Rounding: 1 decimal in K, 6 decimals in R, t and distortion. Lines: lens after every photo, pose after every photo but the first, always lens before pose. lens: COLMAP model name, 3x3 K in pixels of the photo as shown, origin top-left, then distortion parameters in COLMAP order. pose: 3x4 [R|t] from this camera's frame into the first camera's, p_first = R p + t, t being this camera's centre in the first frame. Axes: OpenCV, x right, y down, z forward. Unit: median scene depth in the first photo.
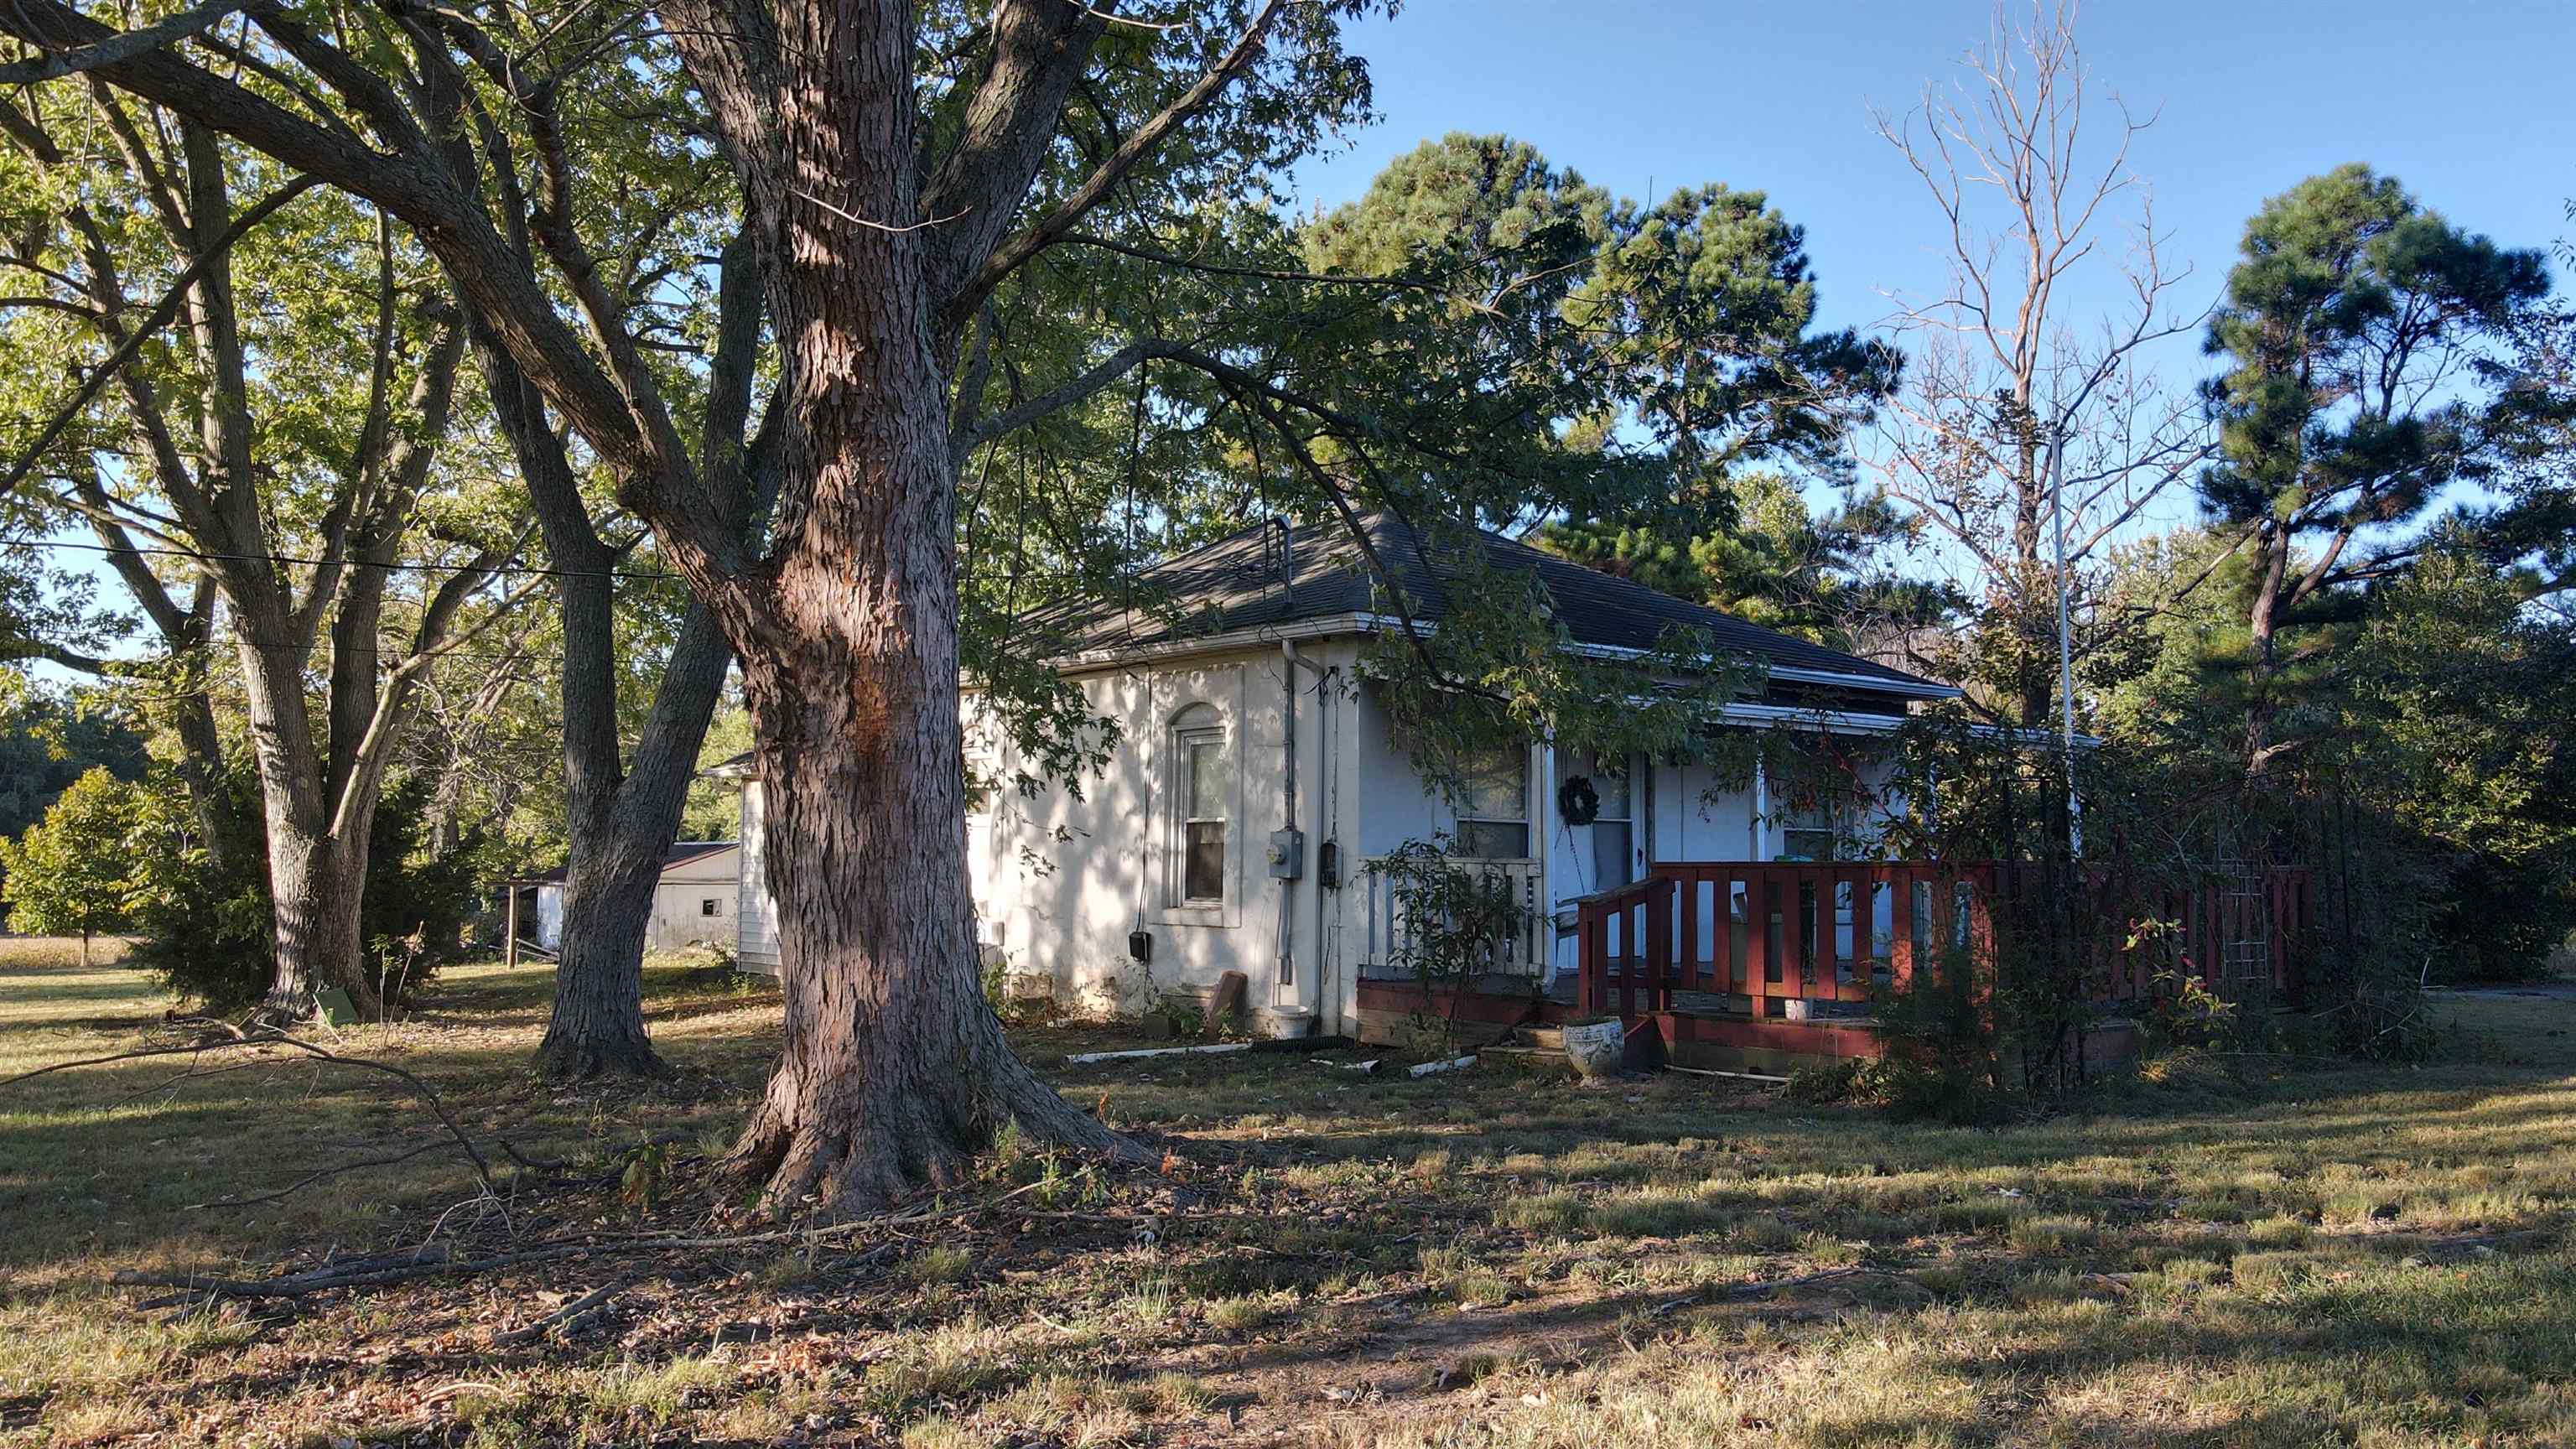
lens RADIAL K [[1796.7, 0, 1283.9], [0, 1796.7, 729.5], [0, 0, 1]] dist [0.005667, -0.000266]
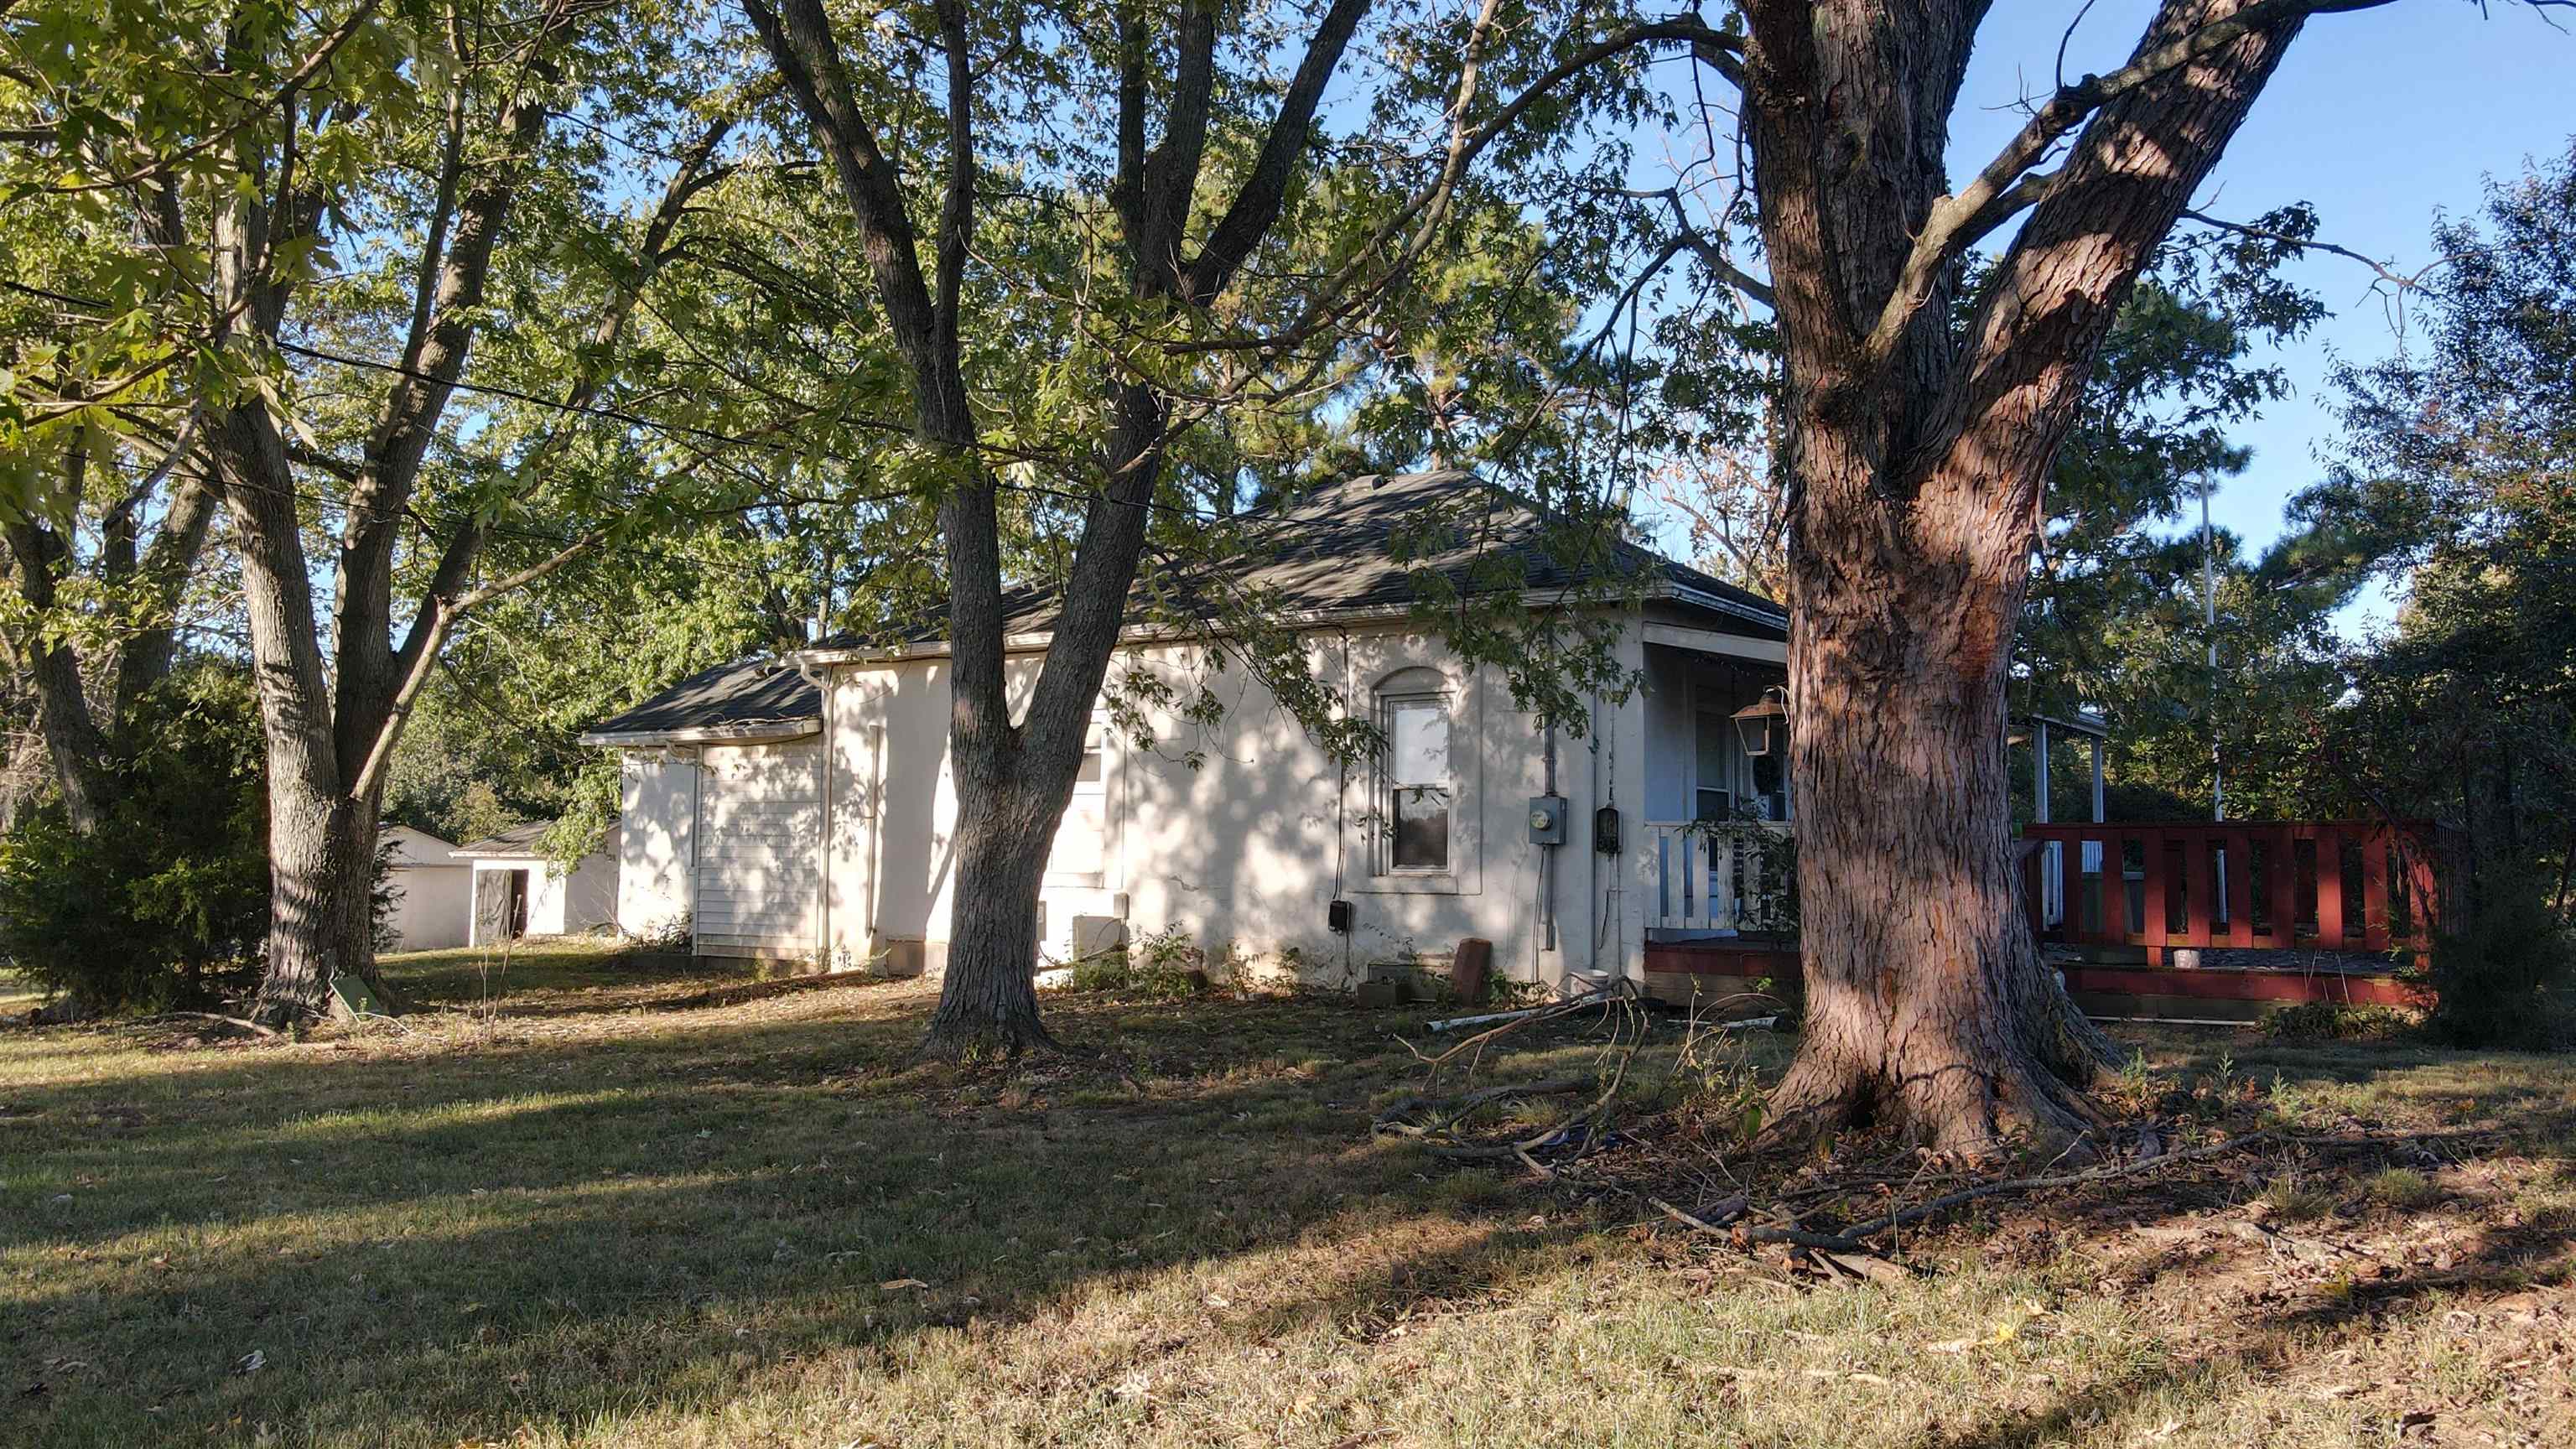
lens RADIAL K [[1796.7, 0, 1286.0], [0, 1796.7, 721.0], [0, 0, 1]] dist [0.005667, -0.000266]
pose [[0.966853, 0.019531, 0.254587, -0.358994], [-0.019654, 0.999805, -0.002060, 0.018097], [-0.254578, -0.003012, 0.967048, 0.063716]]
